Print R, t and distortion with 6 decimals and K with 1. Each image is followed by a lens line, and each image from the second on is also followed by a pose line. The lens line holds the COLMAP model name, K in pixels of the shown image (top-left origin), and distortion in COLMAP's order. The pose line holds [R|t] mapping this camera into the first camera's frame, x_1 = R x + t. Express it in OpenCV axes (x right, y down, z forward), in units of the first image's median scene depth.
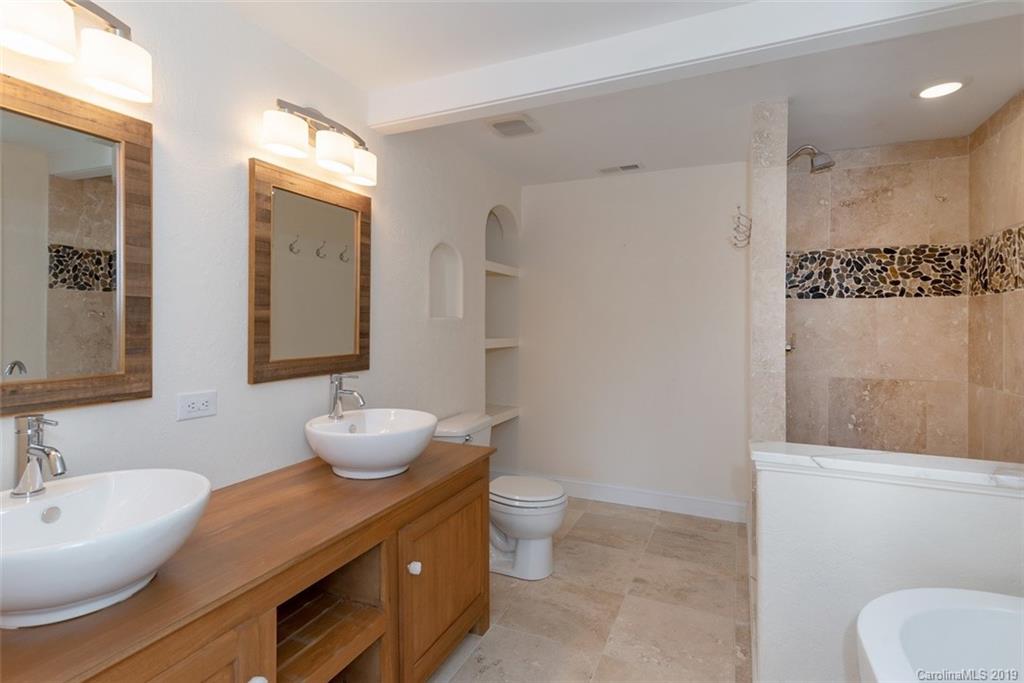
lens RADIAL K [[496.8, 0, 499.3], [0, 496.8, 323.6], [0, 0, 1]] dist [-0.000381, -0.000008]
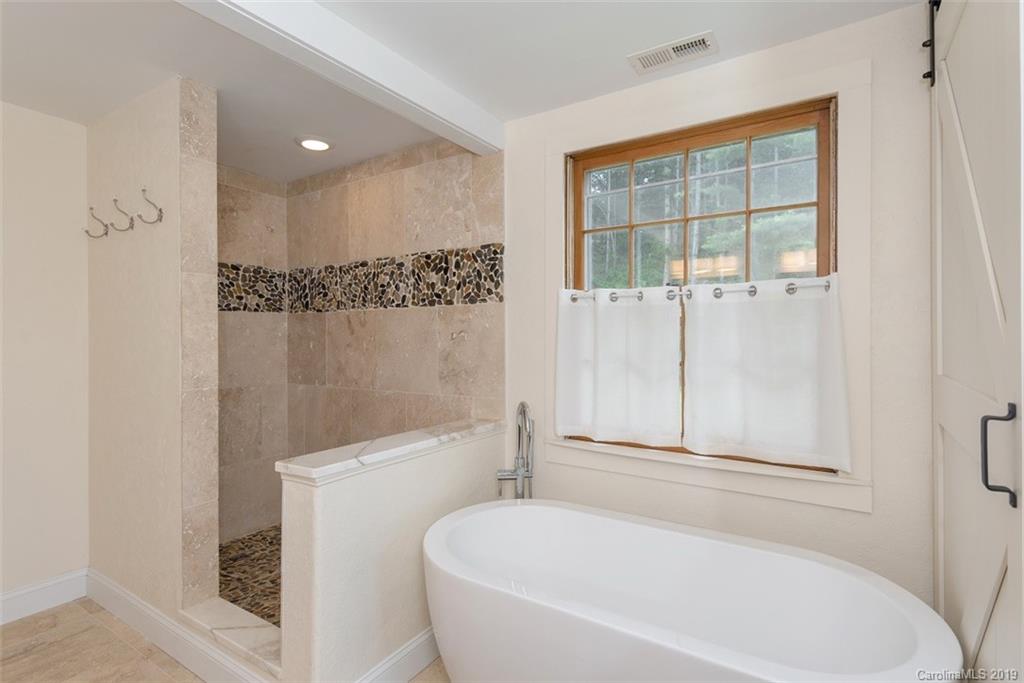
lens RADIAL K [[504.9, 0, 512.3], [0, 504.9, 335.4], [0, 0, 1]] dist [0.002584, 0.000842]
pose [[0.130770, -0.000519, 0.991413, -0.222374], [0.002764, 0.999996, 0.000158, 0.001368], [-0.991409, 0.002719, 0.130771, 0.275385]]
